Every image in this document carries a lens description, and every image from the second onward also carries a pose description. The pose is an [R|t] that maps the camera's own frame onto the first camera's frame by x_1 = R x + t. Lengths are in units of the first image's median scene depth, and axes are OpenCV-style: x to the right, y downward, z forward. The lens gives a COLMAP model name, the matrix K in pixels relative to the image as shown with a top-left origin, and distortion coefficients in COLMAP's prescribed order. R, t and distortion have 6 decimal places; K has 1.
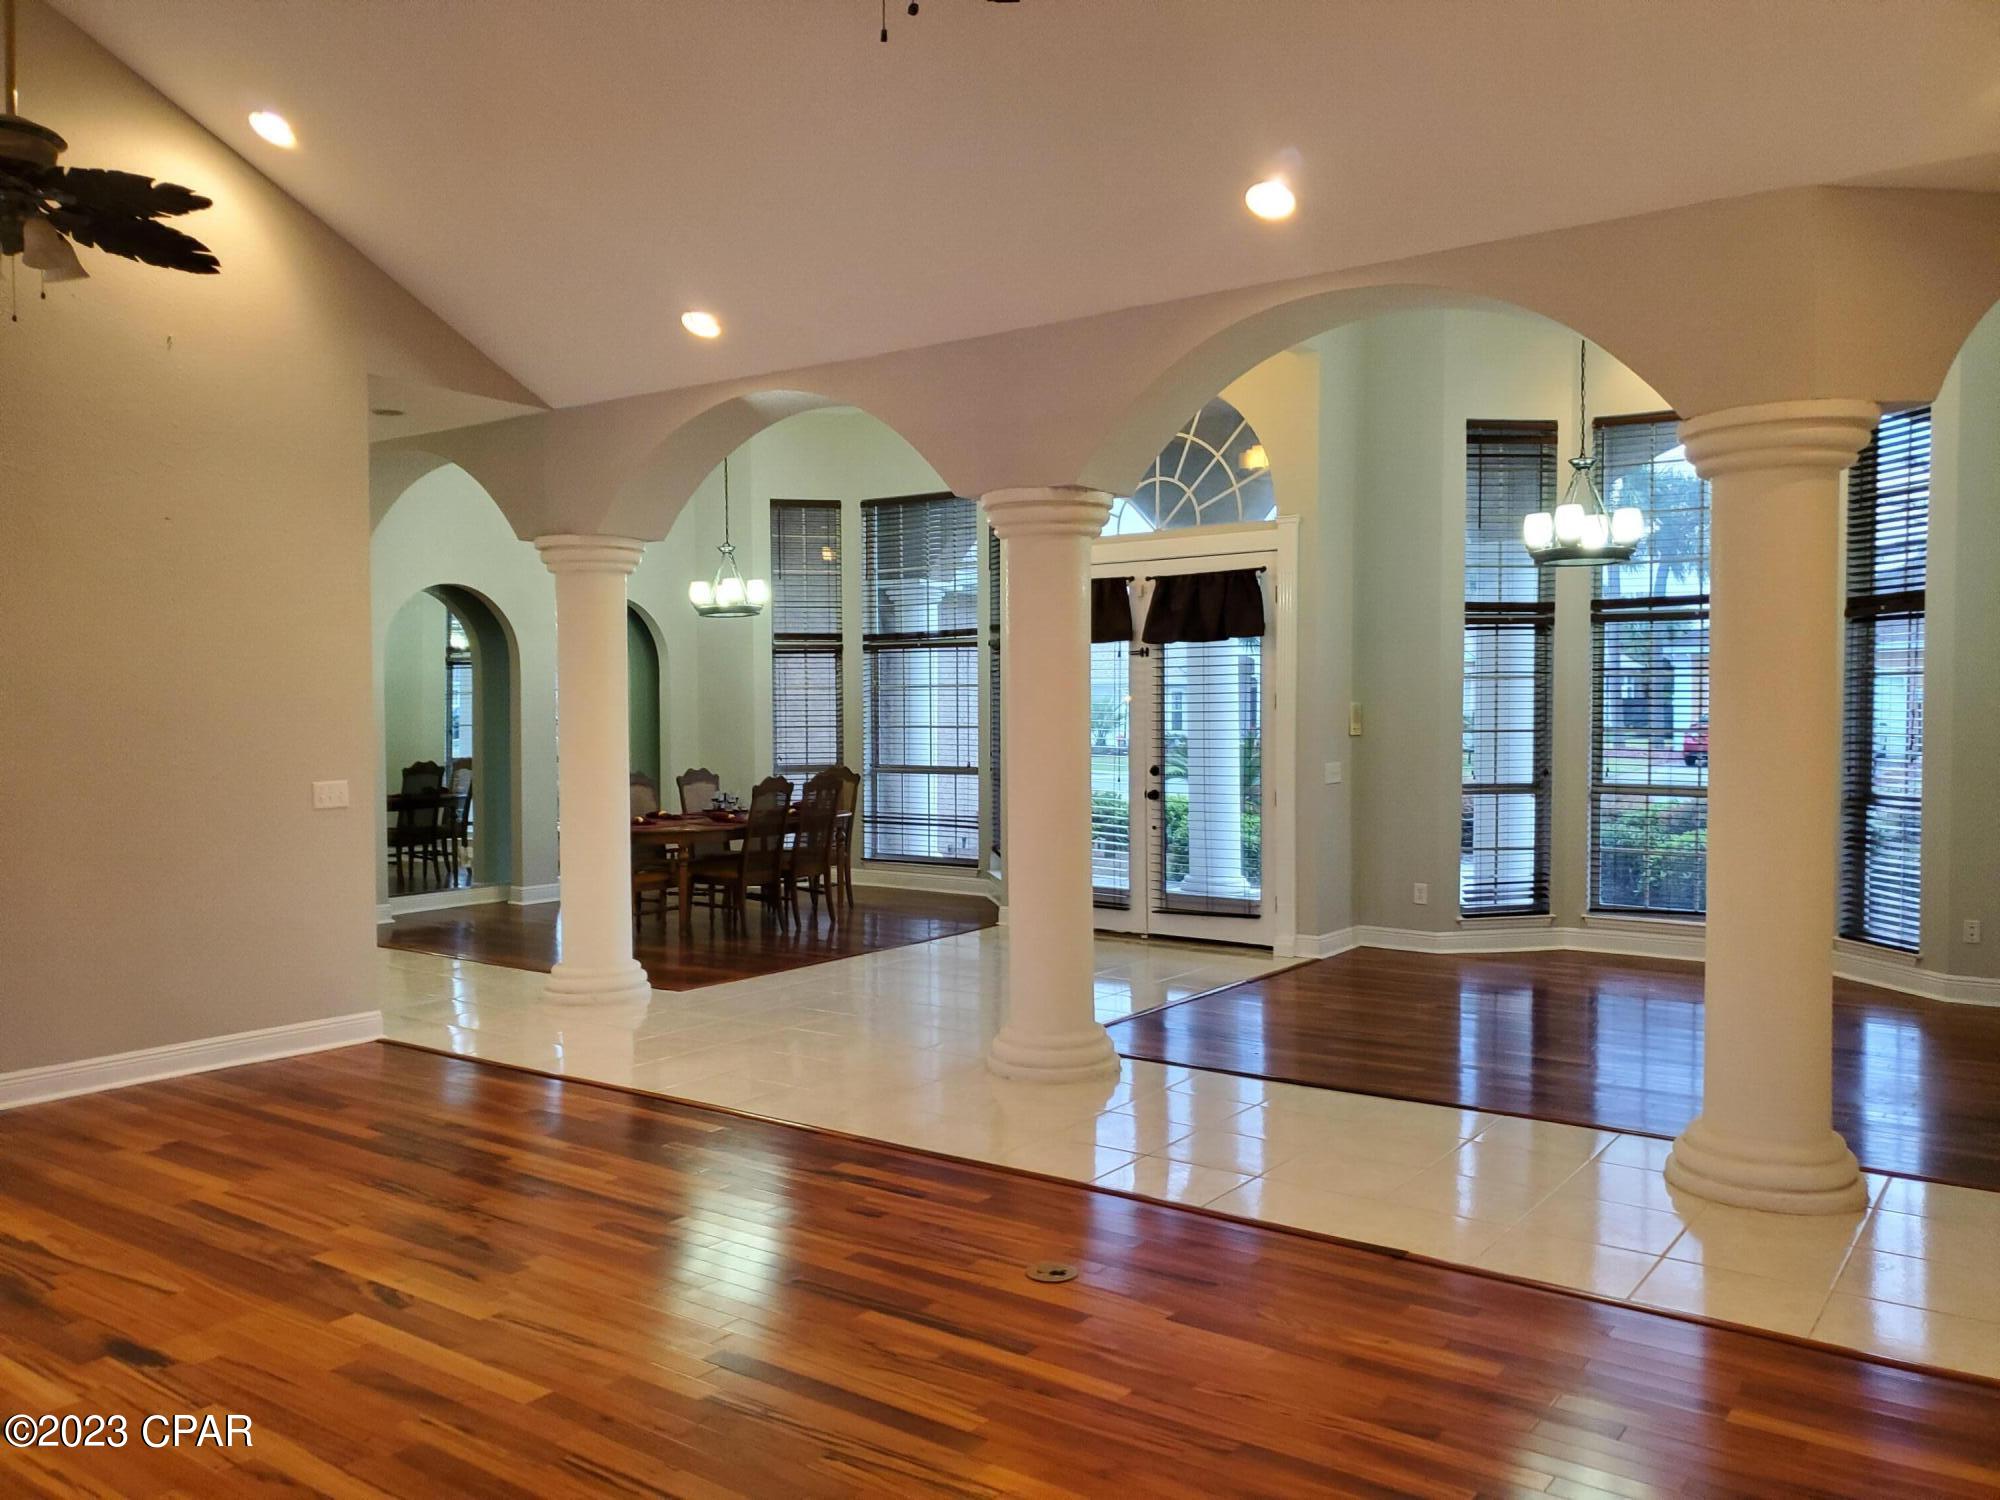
lens RADIAL K [[1565.4, 0, 1000.0], [0, 1565.4, 750.0], [0, 0, 1]] dist [0.029780, -0.016315]
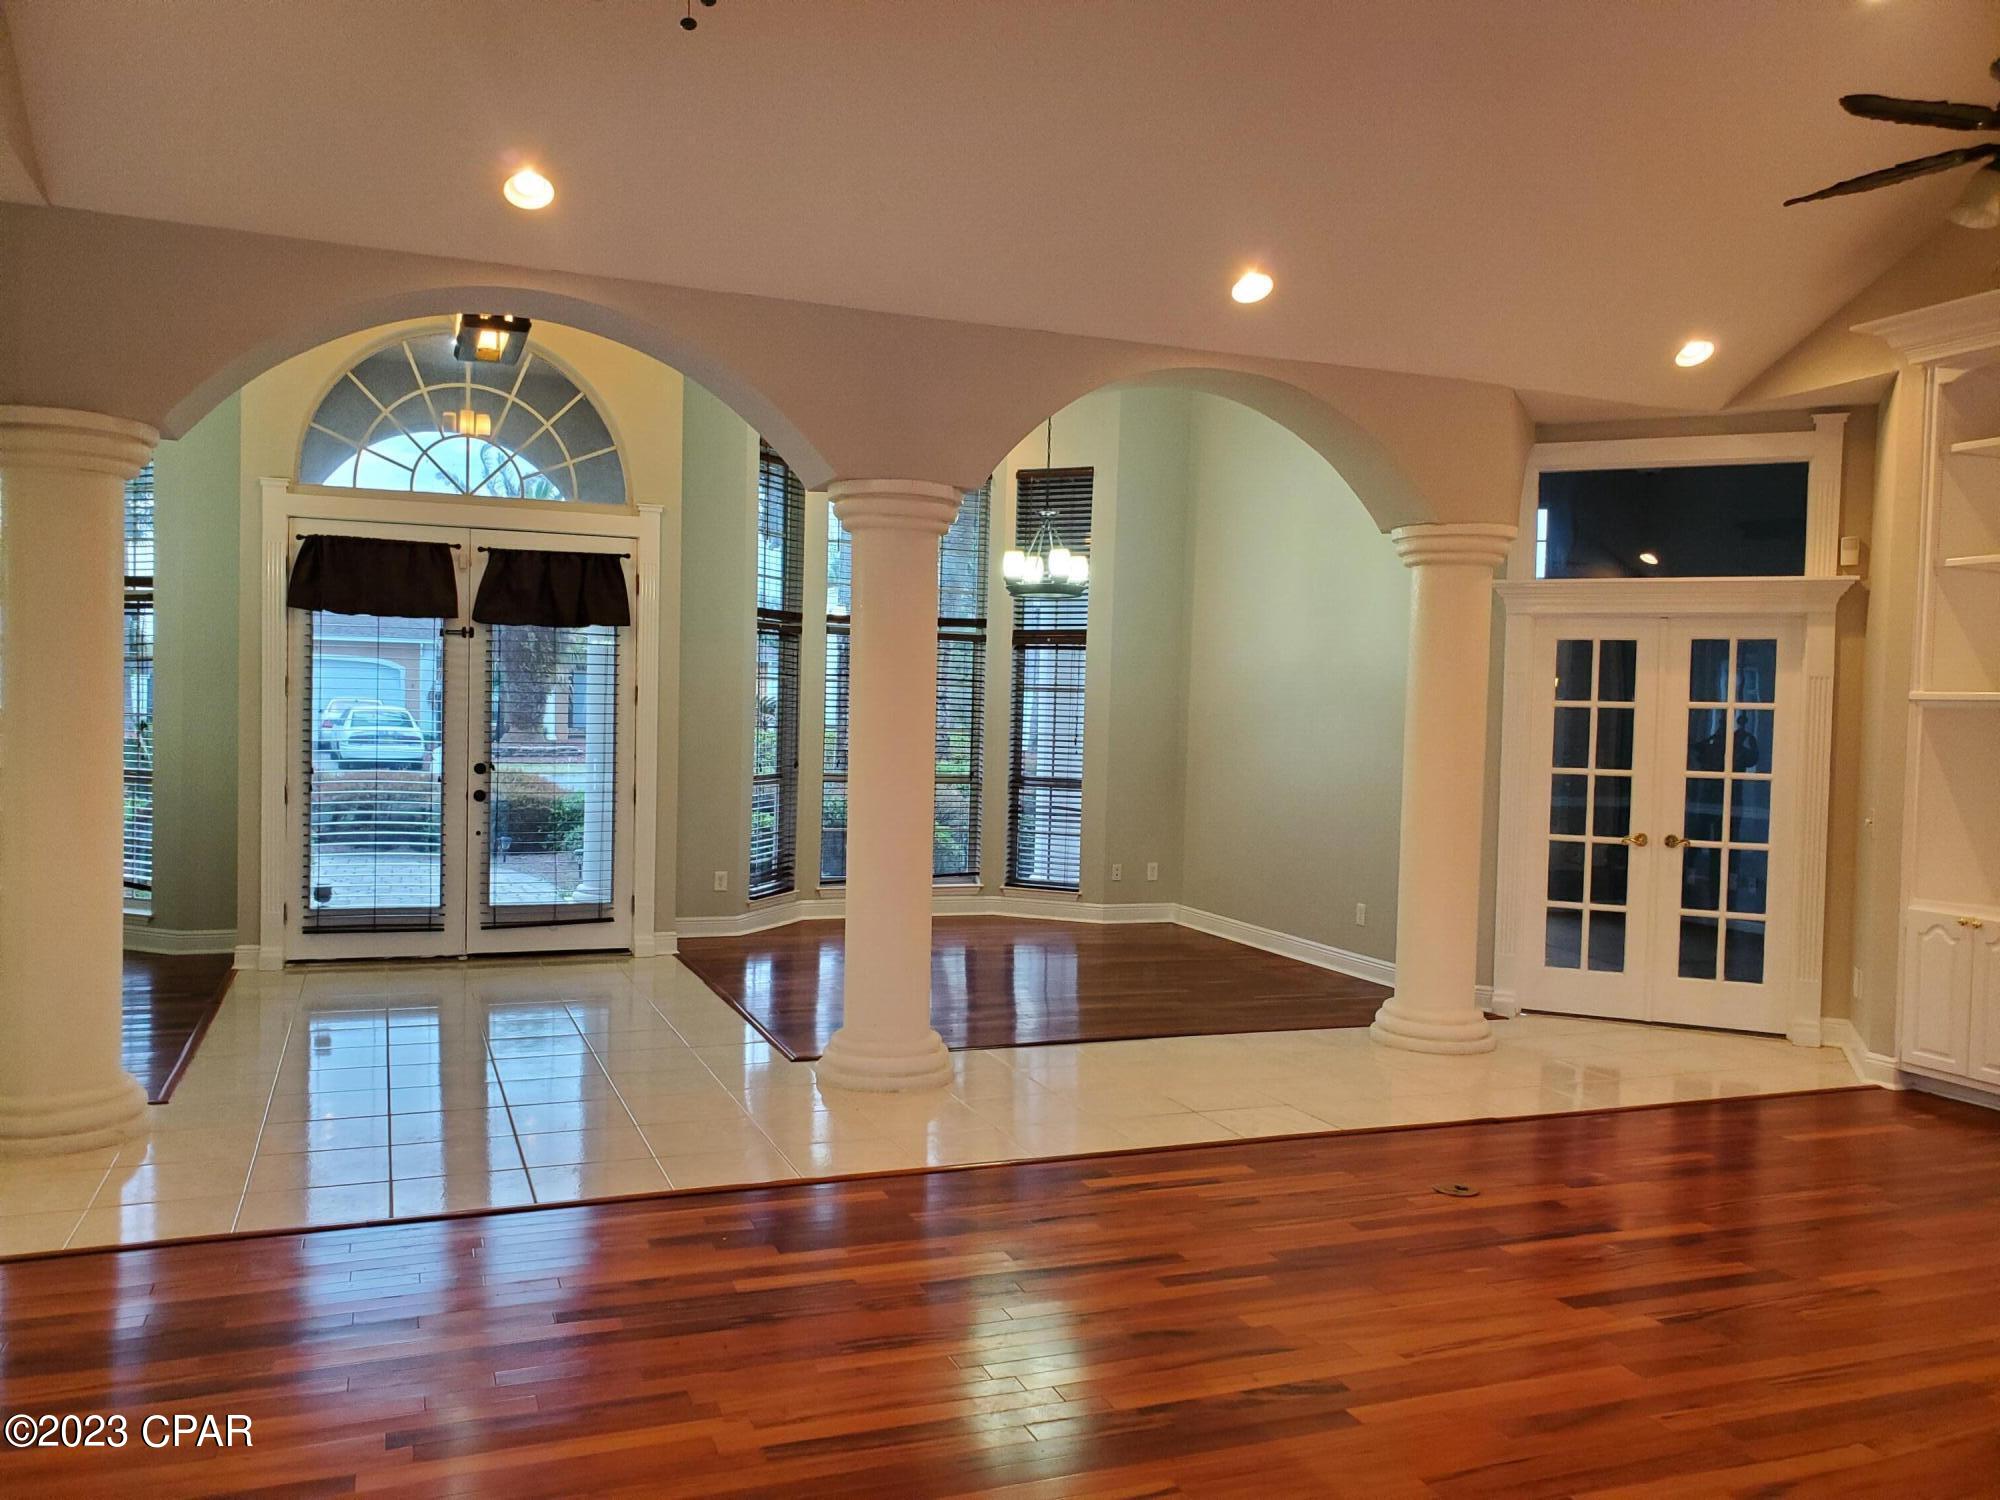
lens RADIAL K [[1565.4, 0, 1000.0], [0, 1565.4, 750.0], [0, 0, 1]] dist [0.029780, -0.016315]
pose [[0.535038, -0.002237, 0.844825, -0.860758], [-0.004886, 0.999972, 0.005742, -0.006097], [-0.844814, -0.007200, 0.535012, 0.485269]]
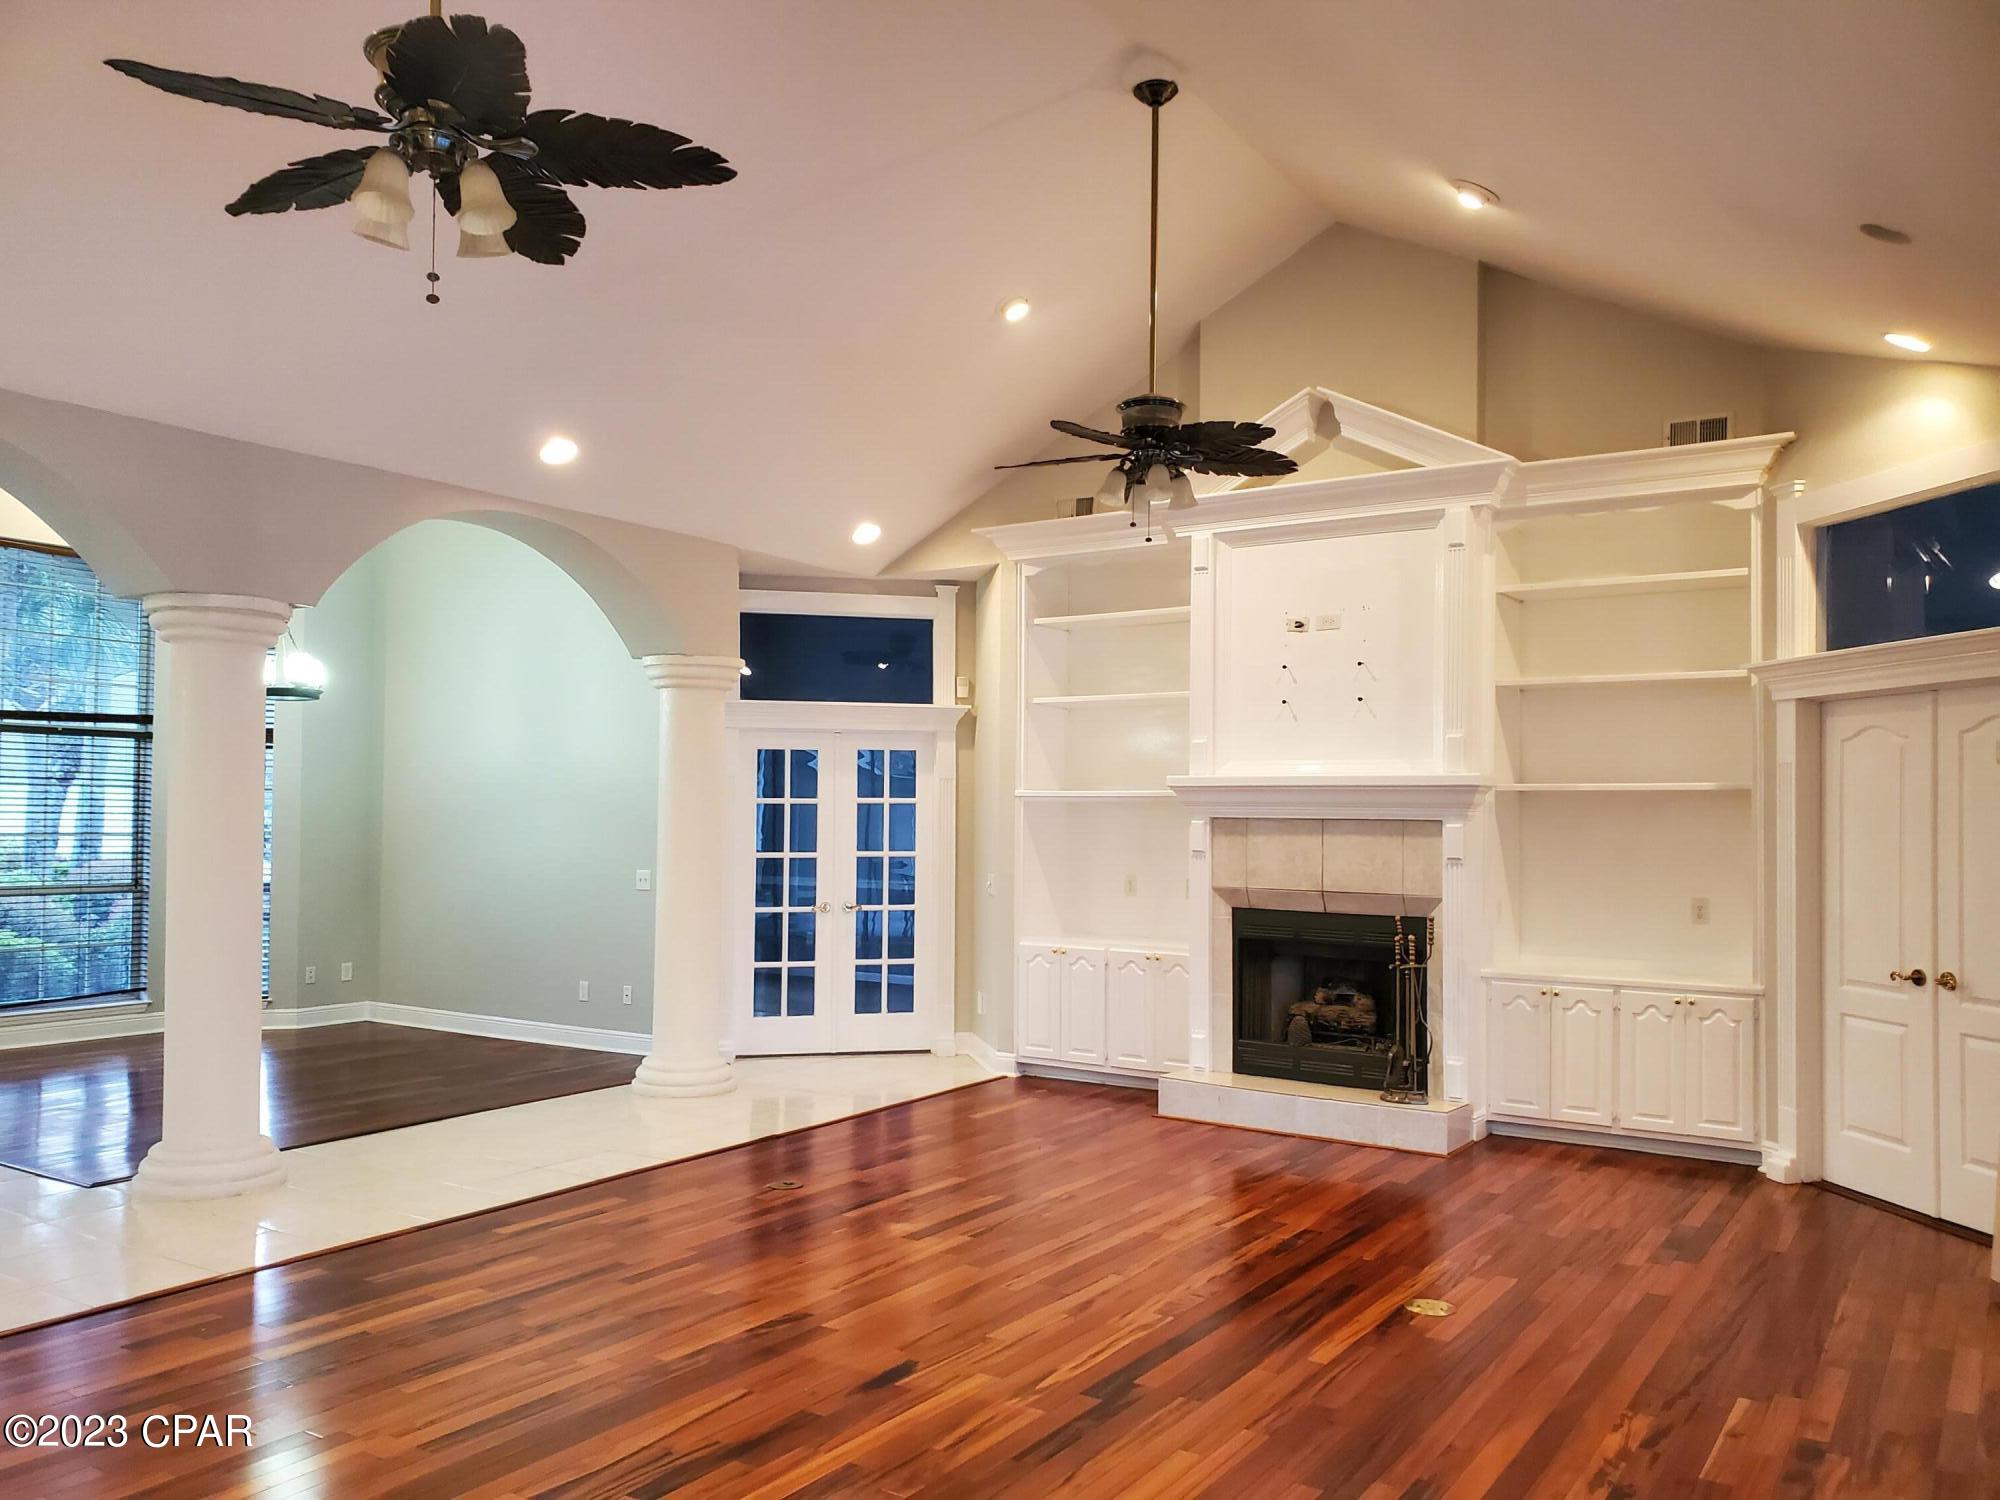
lens RADIAL K [[1546.5, 0, 1002.3], [0, 1546.5, 773.8], [0, 0, 1]] dist [0.090887, -0.129634]
pose [[-0.048468, 0.030419, 0.998361, -1.119748], [0.019514, 0.999374, -0.029503, -0.016341], [-0.998634, 0.018052, -0.049031, 0.632587]]
